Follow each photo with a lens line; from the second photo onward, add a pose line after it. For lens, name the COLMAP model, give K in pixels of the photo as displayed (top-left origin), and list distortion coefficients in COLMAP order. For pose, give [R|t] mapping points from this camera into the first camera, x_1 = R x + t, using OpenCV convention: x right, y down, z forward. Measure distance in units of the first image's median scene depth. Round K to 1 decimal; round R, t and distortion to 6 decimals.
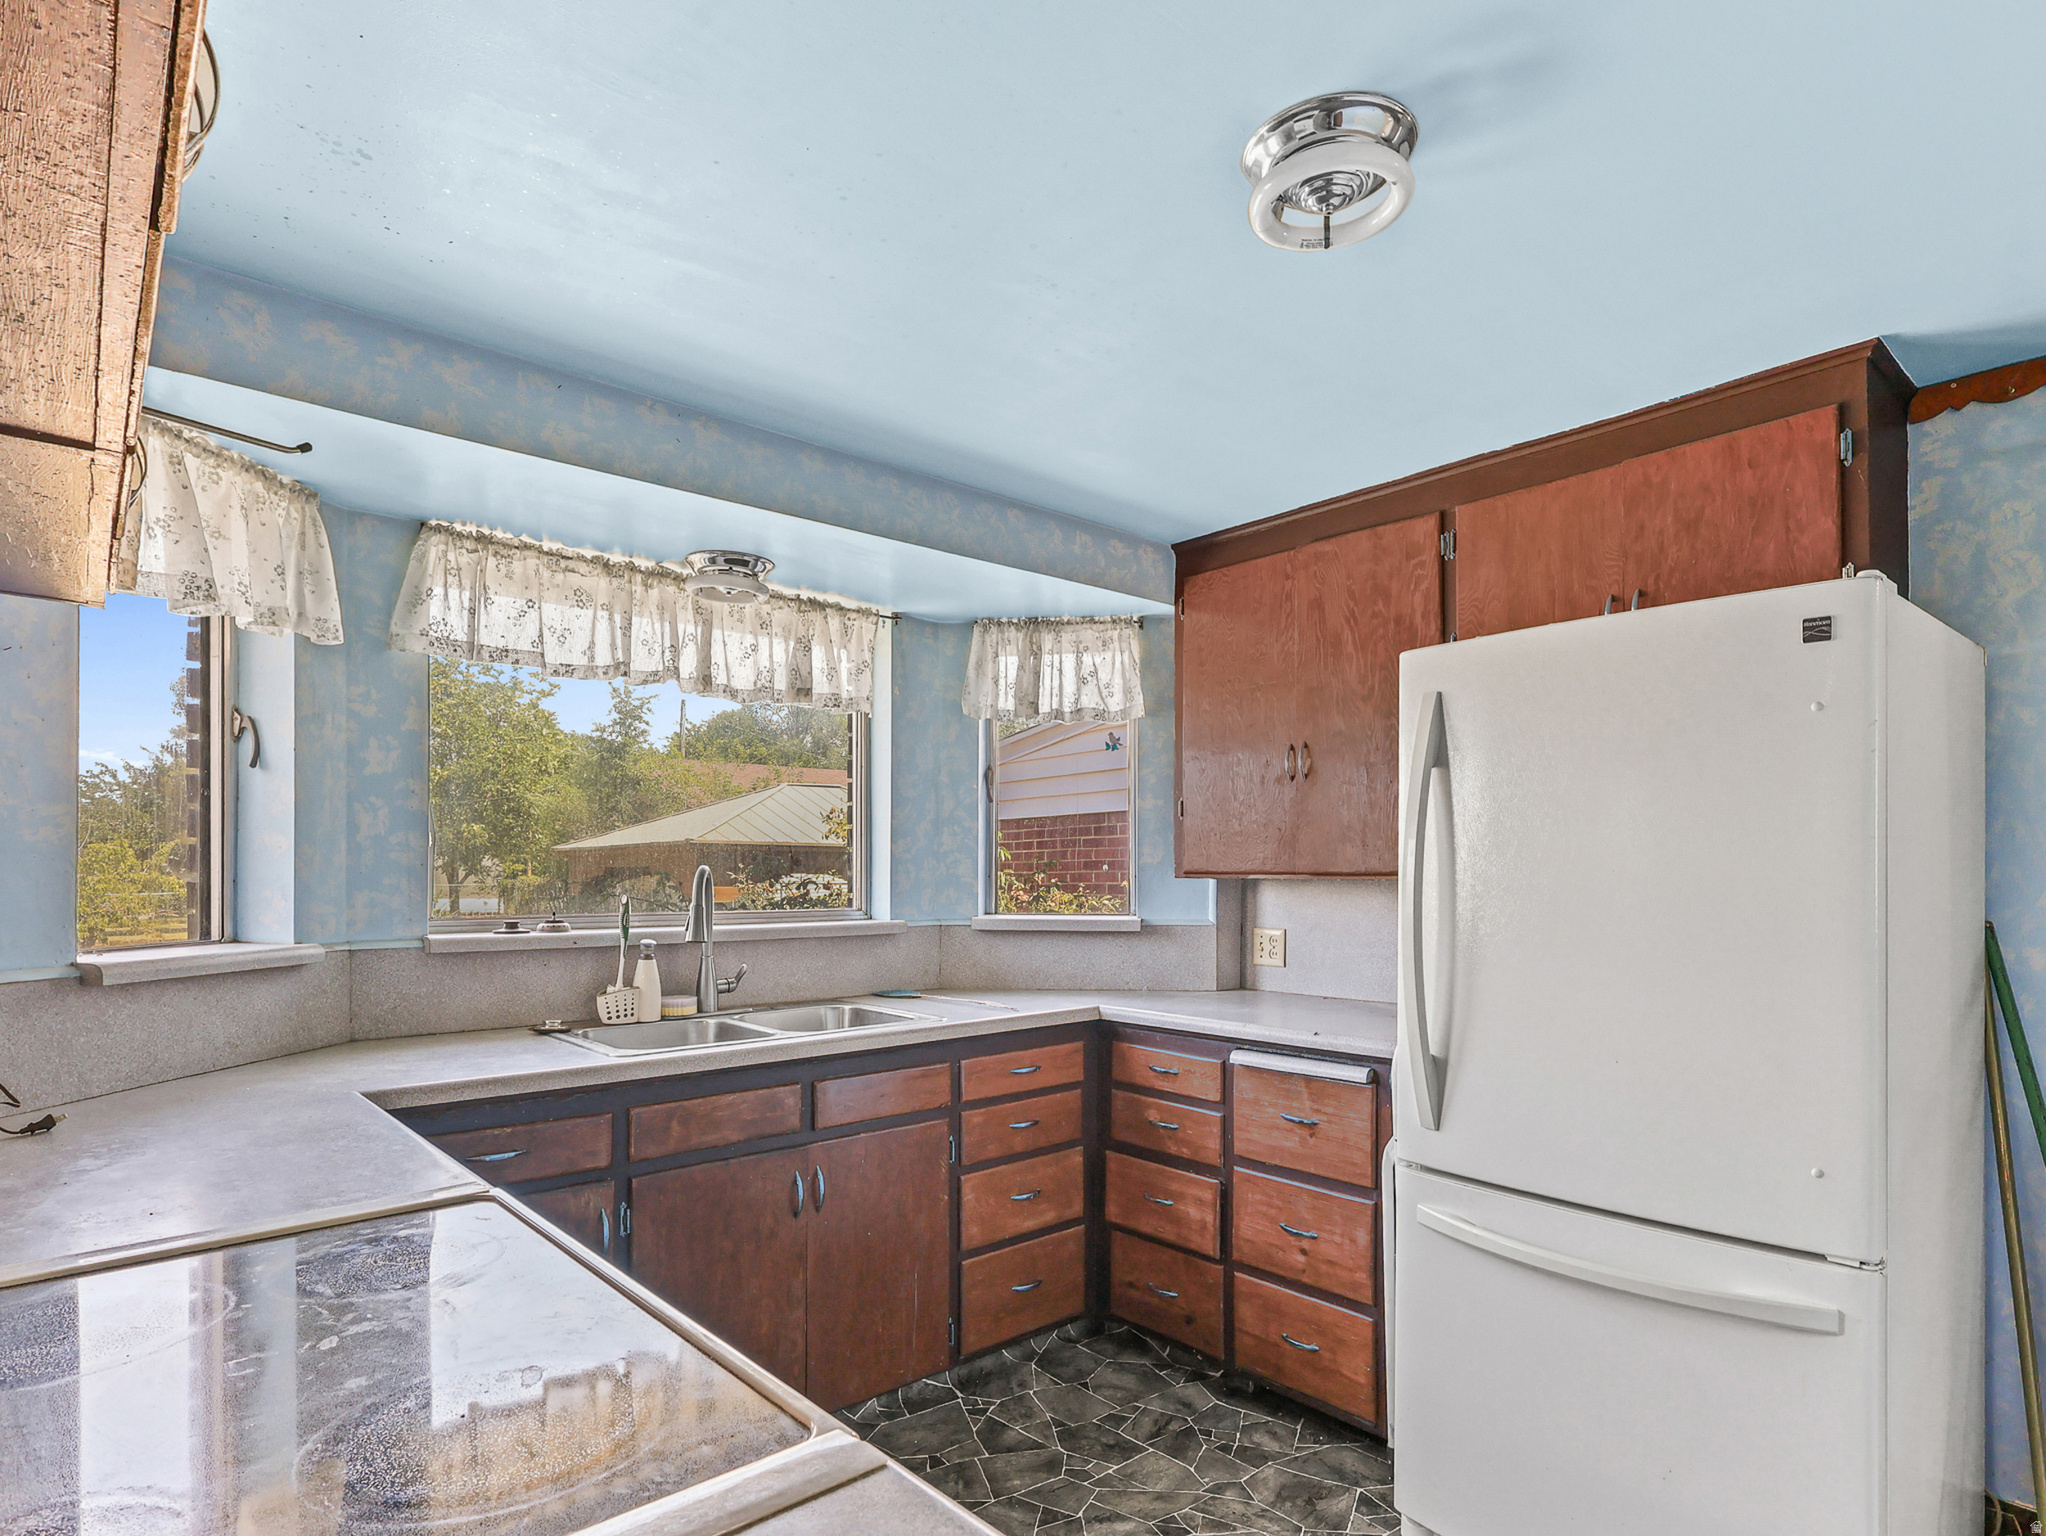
lens RADIAL K [[1120.7, 0, 1019.6], [0, 1120.7, 866.3], [0, 0, 1]] dist [0.000308, 0.000825]
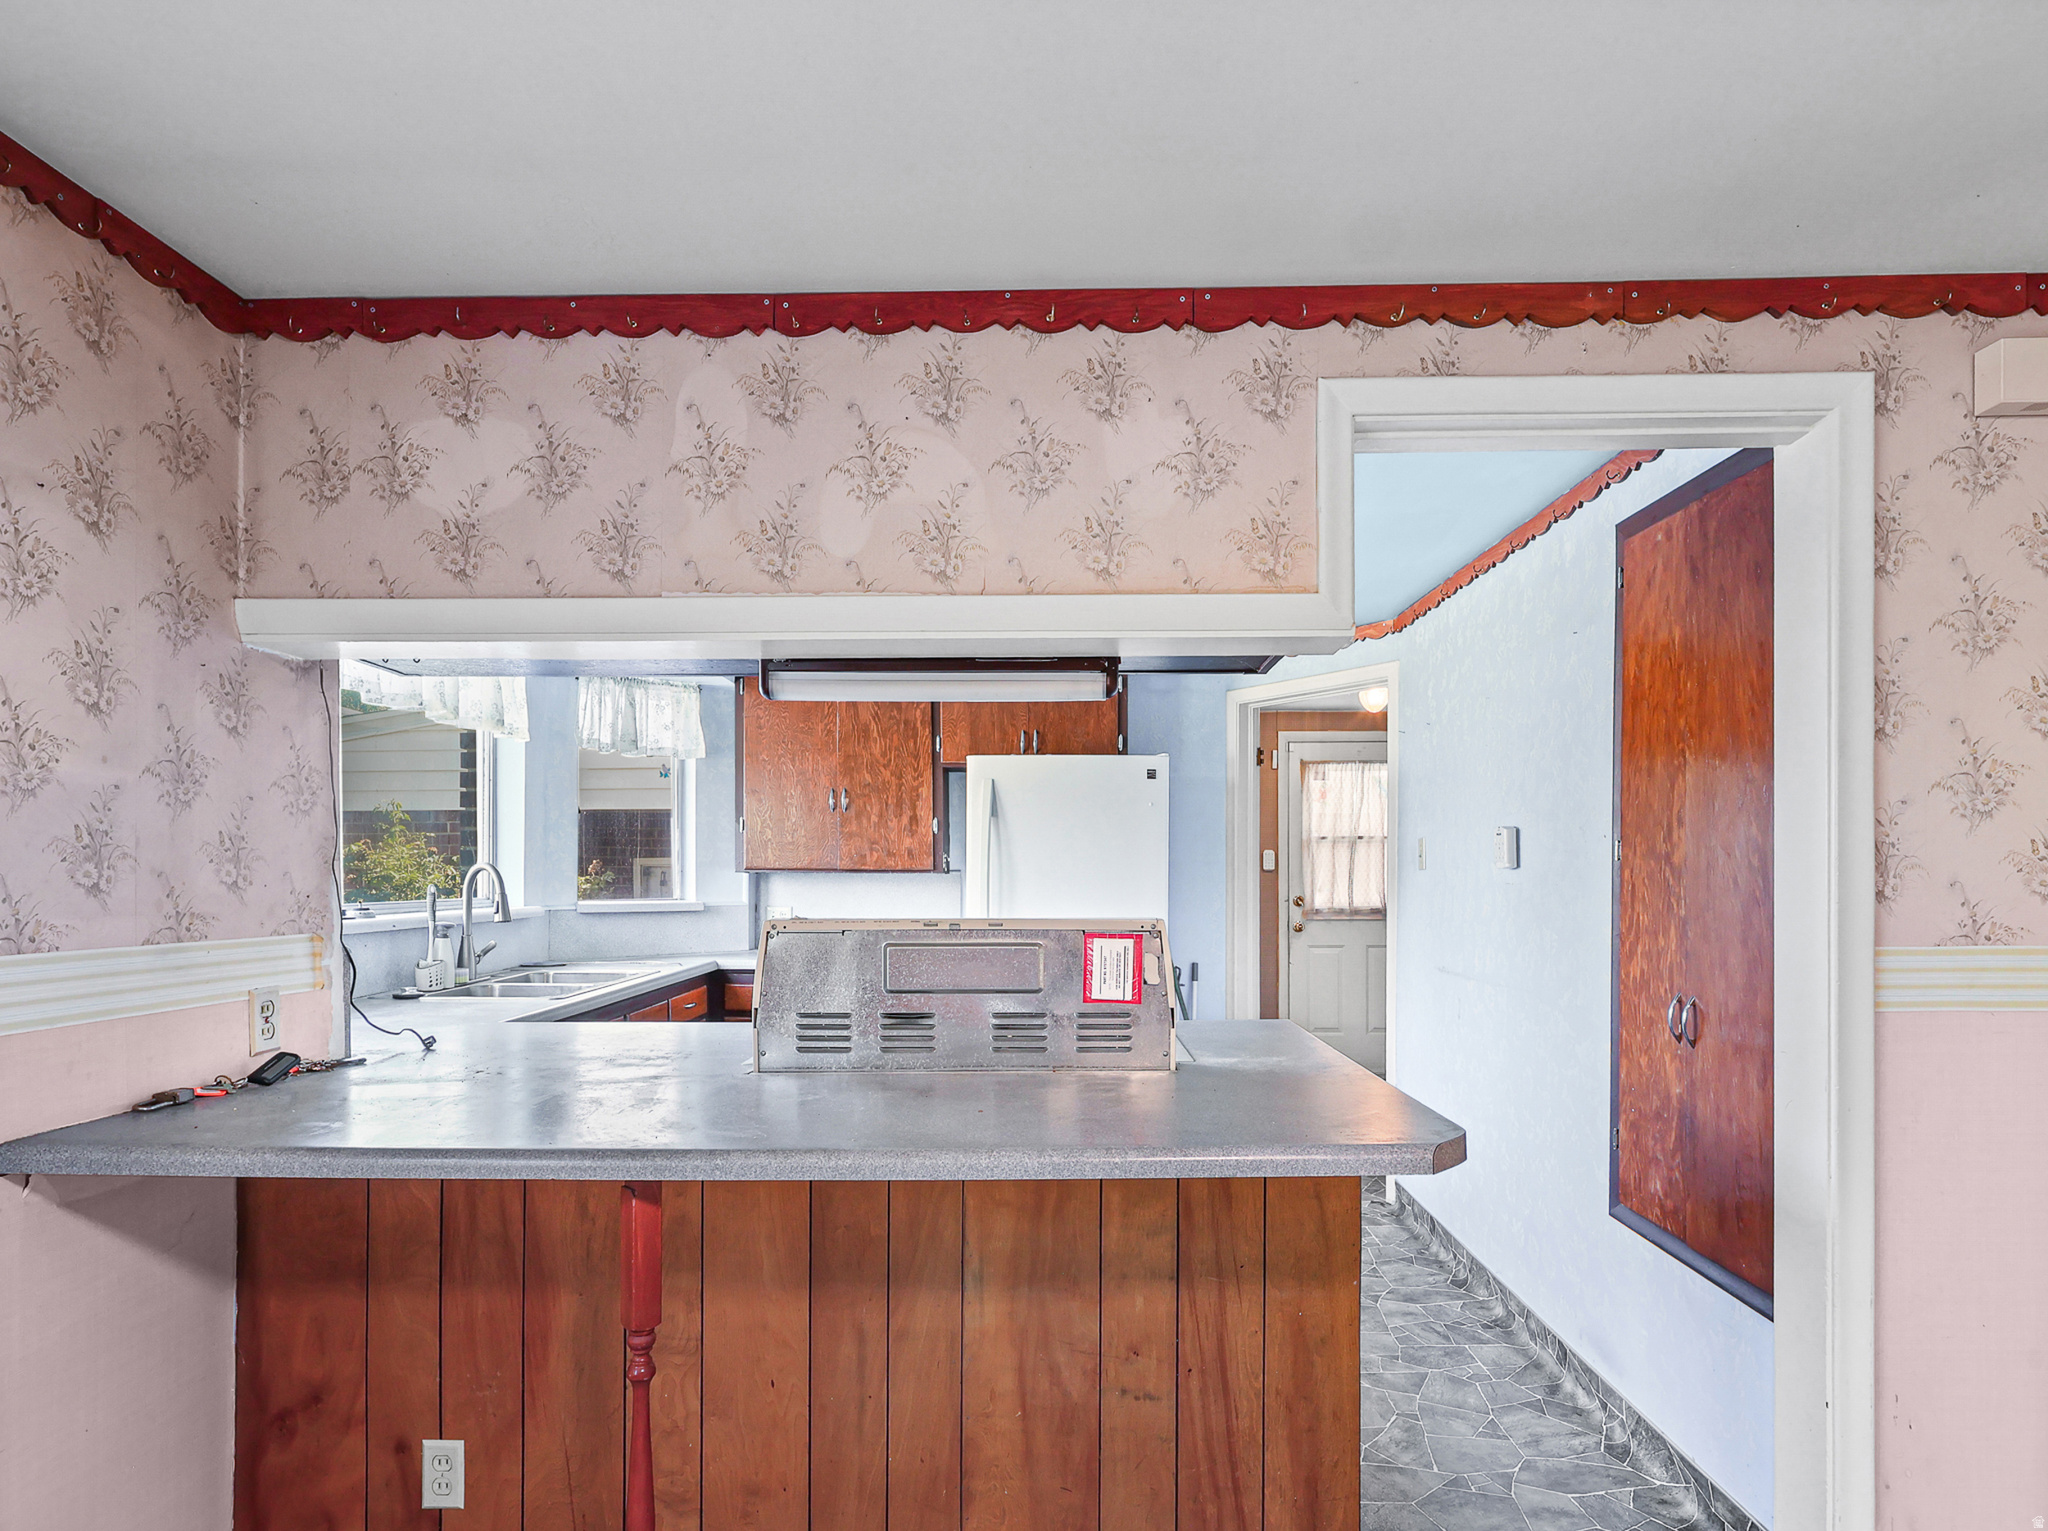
lens RADIAL K [[1121.8, 0, 1020.5], [0, 1121.8, 863.9], [0, 0, 1]] dist [0.000308, 0.000825]
pose [[0.682243, 0.003672, 0.731117, -0.888577], [-0.006374, 0.999979, 0.000926, -0.004610], [-0.731098, -0.005292, 0.682252, -0.345342]]
